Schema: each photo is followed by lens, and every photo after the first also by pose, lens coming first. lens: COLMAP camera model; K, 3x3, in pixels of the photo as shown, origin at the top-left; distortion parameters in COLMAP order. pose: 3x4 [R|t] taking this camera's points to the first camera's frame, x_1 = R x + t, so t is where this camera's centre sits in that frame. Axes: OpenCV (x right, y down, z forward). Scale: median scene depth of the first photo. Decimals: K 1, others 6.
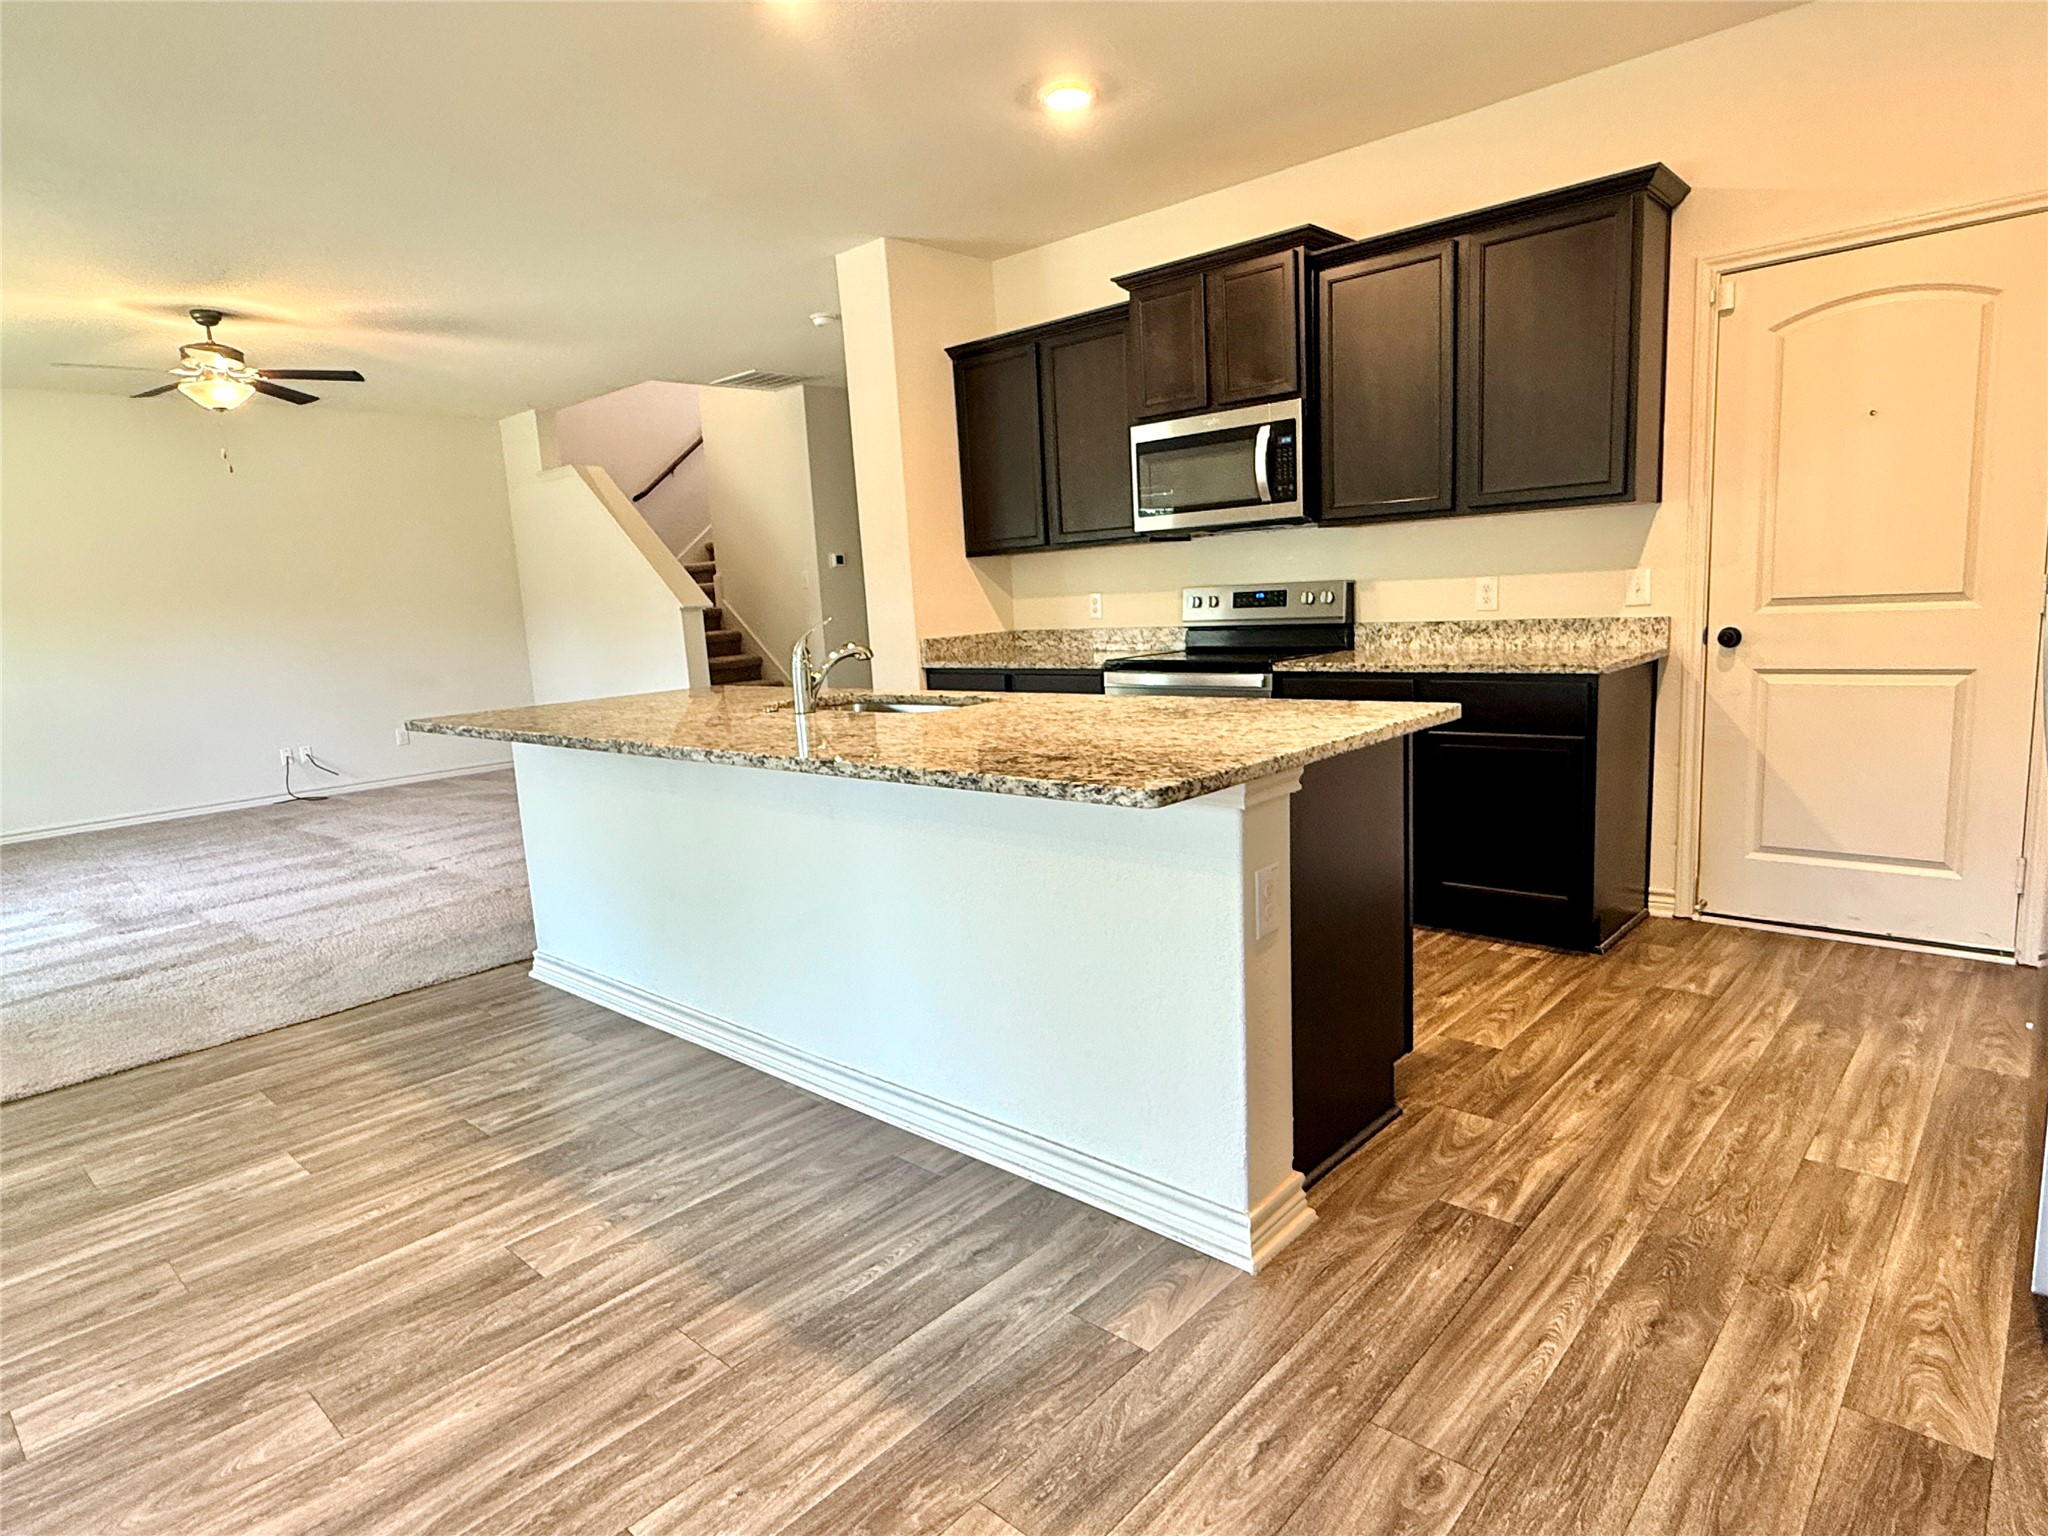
lens RADIAL K [[1155.7, 0, 1018.5], [0, 1155.7, 769.9], [0, 0, 1]] dist [-0.000323, -0.001426]
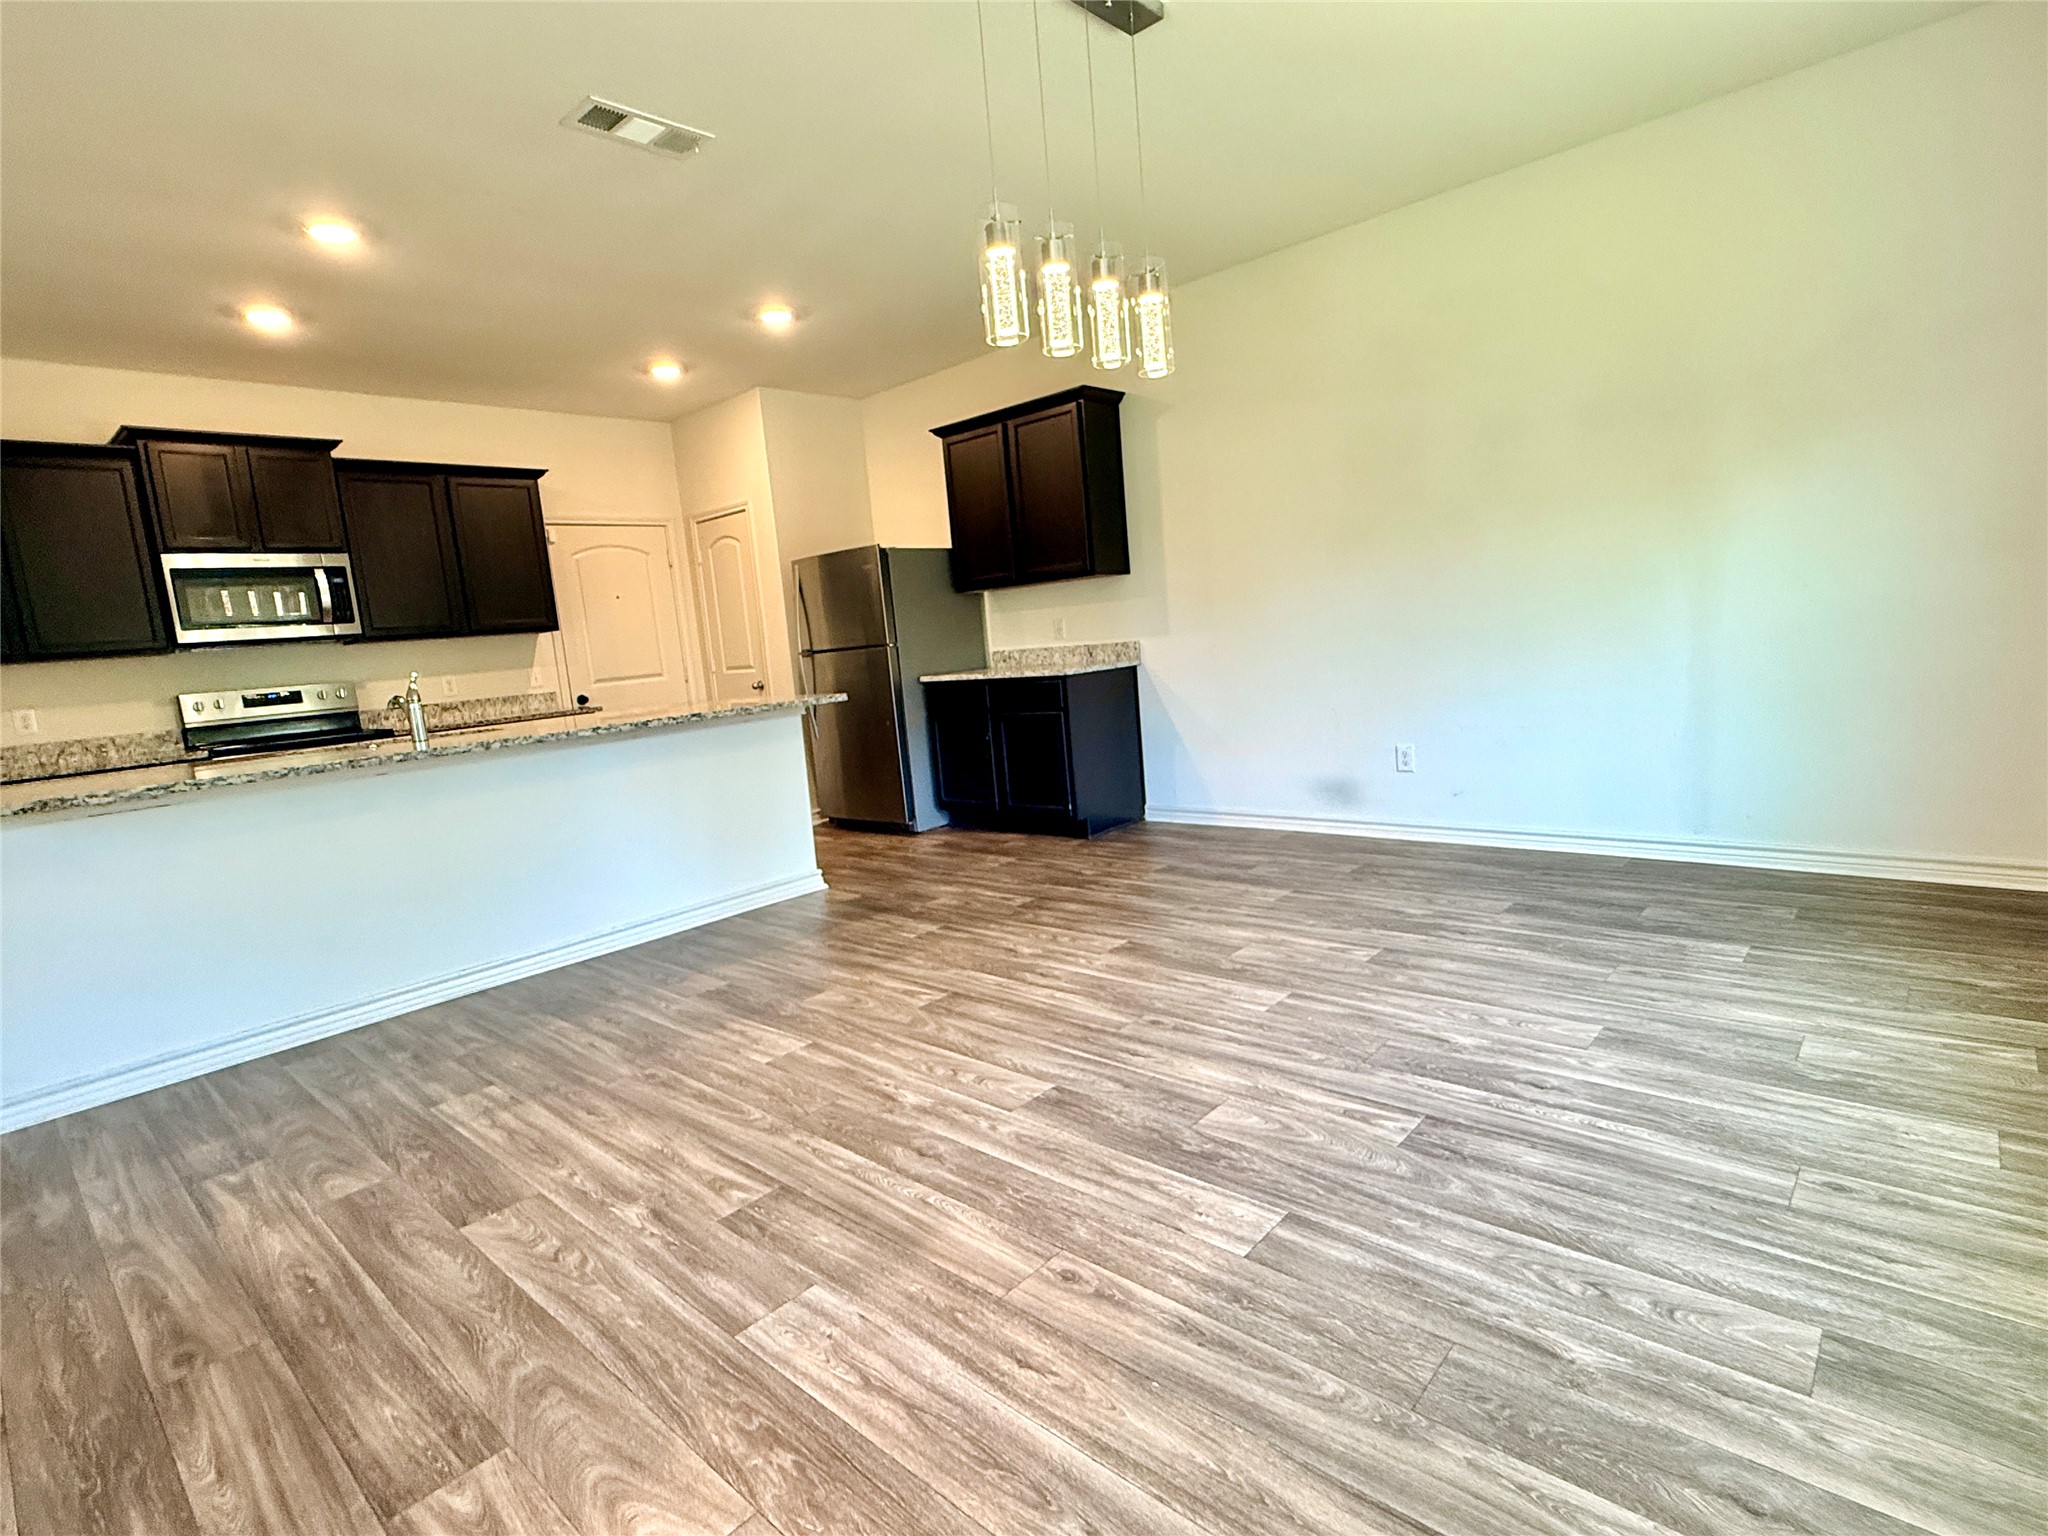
lens RADIAL K [[1016.1, 0, 1024.0], [0, 1016.1, 768.0], [0, 0, 1]] dist [0.001196, -0.000404]
pose [[0.001786, -0.078505, 0.996912, -1.150747], [0.241867, 0.967349, 0.075743, 0.052531], [-0.970308, 0.240985, 0.020715, 0.235784]]
